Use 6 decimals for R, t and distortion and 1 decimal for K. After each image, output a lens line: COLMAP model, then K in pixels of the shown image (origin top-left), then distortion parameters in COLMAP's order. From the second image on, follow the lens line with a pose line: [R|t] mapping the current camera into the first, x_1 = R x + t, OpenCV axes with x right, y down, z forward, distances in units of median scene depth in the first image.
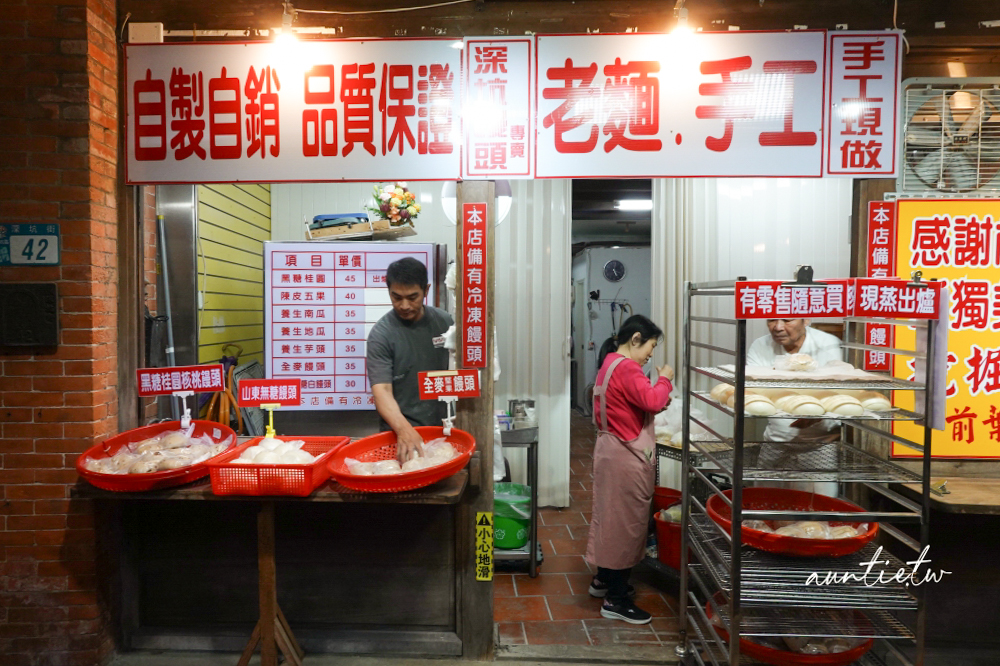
lens RADIAL K [[690.3, 0, 497.2], [0, 690.3, 328.6], [0, 0, 1]] dist [-0.001034, 0.005066]
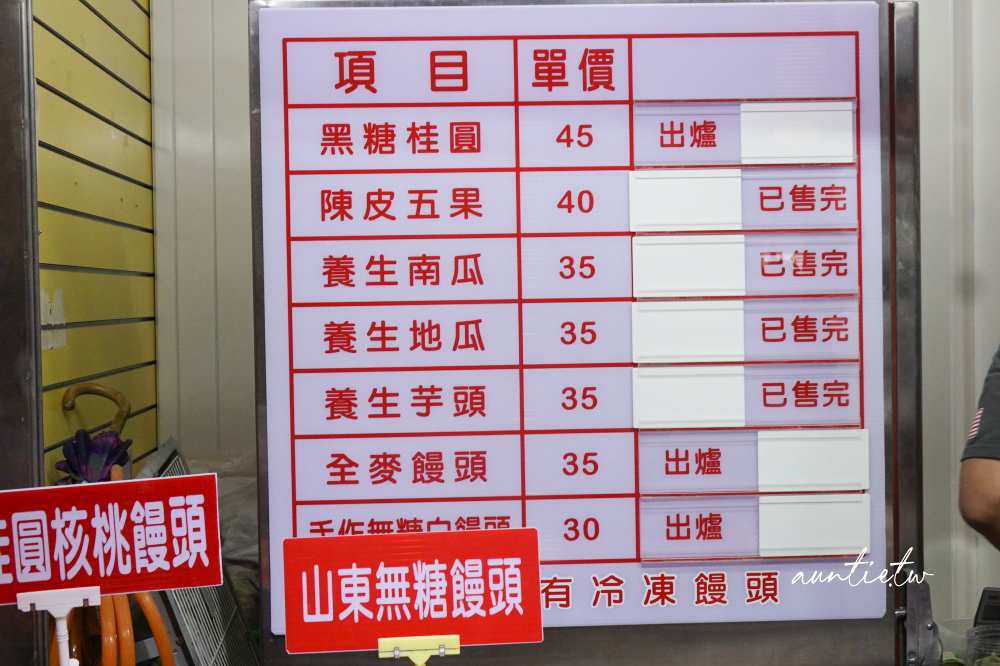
lens RADIAL K [[1780.0, 0, 501.5], [0, 1780.0, 336.1], [0, 0, 1]] dist [-0.093577, 0.000000]
pose [[0.999777, -0.018337, -0.010516, -0.236301], [0.018344, 0.999832, 0.000609, 0.004083], [0.010503, -0.000802, 0.999945, 0.312871]]
